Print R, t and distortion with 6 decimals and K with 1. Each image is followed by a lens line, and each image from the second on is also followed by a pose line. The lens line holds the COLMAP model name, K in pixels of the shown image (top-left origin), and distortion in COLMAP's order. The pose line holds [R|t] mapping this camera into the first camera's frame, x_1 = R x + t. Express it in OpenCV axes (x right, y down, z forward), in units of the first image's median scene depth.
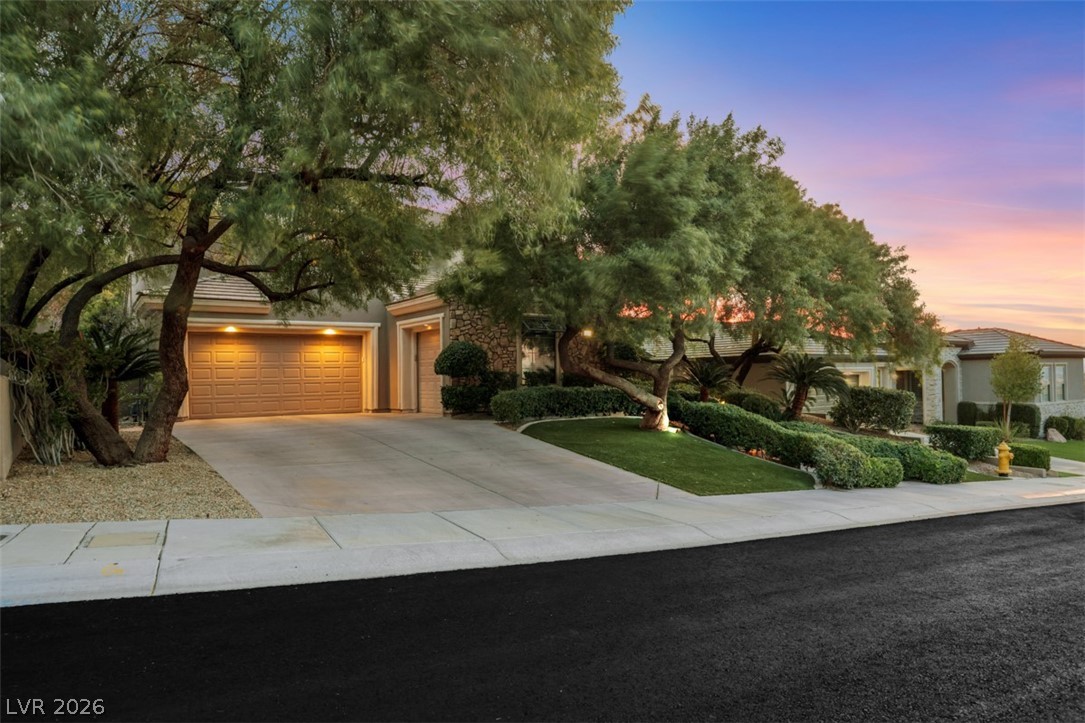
lens RADIAL K [[670.0, 0, 542.5], [0, 670.0, 361.5], [0, 0, 1]] dist [-0.001870, -0.000244]
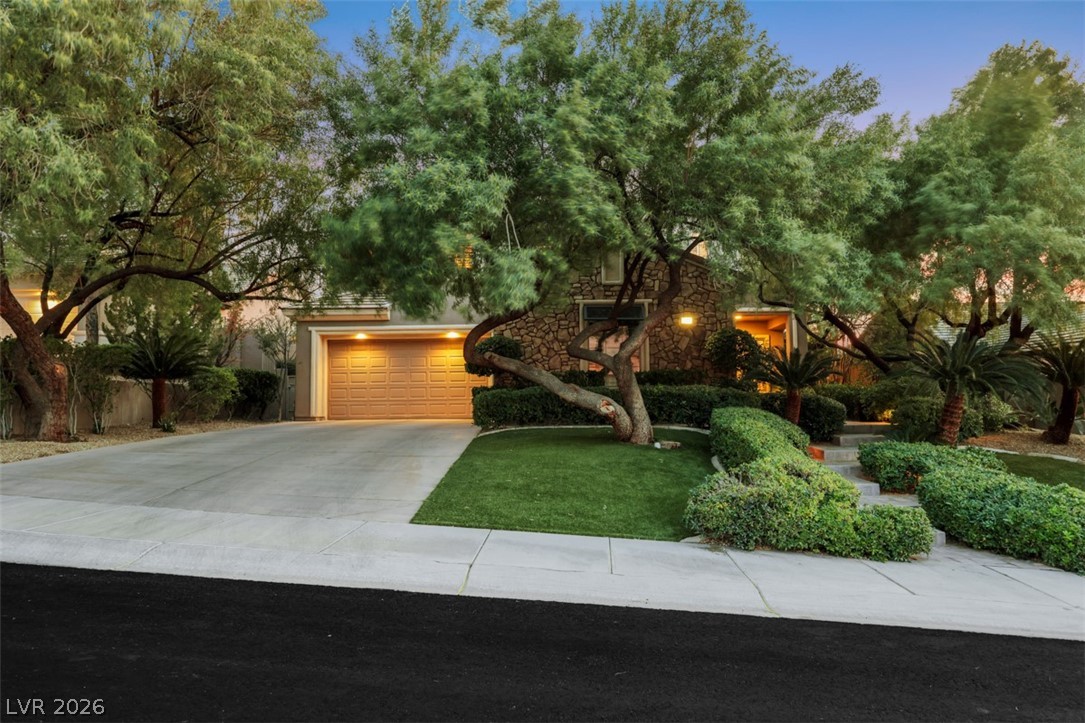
lens RADIAL K [[718.1, 0, 542.5], [0, 718.1, 361.5], [0, 0, 1]] dist [0.000949, 0.000646]
pose [[0.802718, -0.026555, -0.595767, 0.440785], [0.011284, 0.999506, -0.029347, 0.028367], [0.596252, 0.016835, 0.802621, 0.248833]]
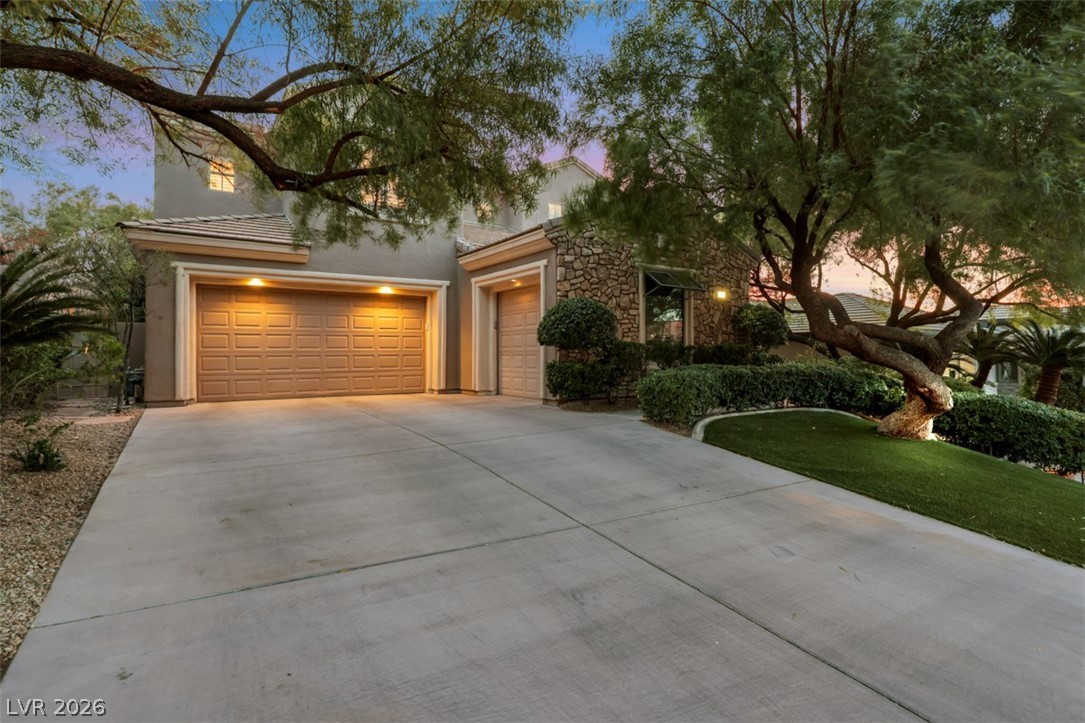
lens RADIAL K [[544.0, 0, 541.9], [0, 544.0, 345.5], [0, 0, 1]] dist [0.001989, 0.000341]
pose [[0.999739, 0.011974, -0.019471, -0.129771], [-0.011804, 0.999892, 0.008809, 0.013213], [0.019575, -0.008577, 0.999772, 0.388870]]
